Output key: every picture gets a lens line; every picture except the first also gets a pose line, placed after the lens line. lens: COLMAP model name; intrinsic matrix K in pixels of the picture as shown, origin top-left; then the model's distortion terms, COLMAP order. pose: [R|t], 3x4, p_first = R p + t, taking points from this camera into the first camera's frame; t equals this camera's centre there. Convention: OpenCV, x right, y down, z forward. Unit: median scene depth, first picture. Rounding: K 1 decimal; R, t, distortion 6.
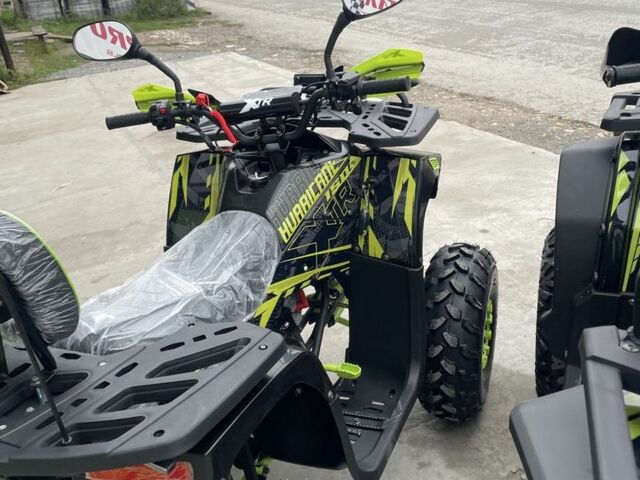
lens RADIAL K [[625.3, 0, 320.2], [0, 625.3, 236.0], [0, 0, 1]] dist [0.099381, -0.013186]
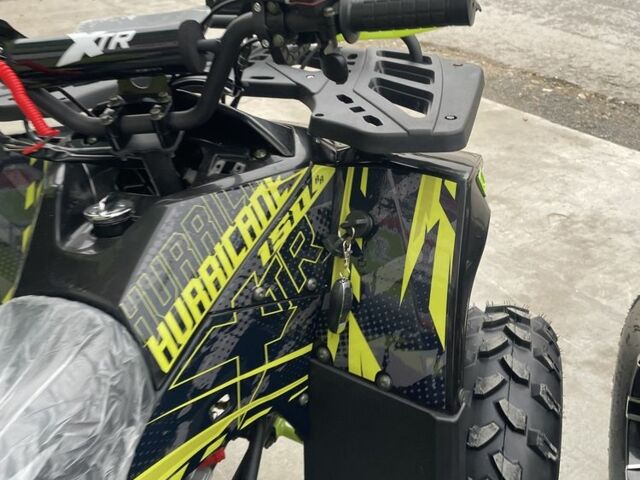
lens RADIAL K [[641.2, 0, 320.0], [0, 641.2, 240.0], [0, 0, 1]] dist [0.084112, -0.081429]
pose [[0.995951, 0.007370, 0.089594, 0.010418], [-0.014554, 0.996705, 0.079800, -0.111104], [-0.088711, -0.080781, 0.992776, 0.518608]]
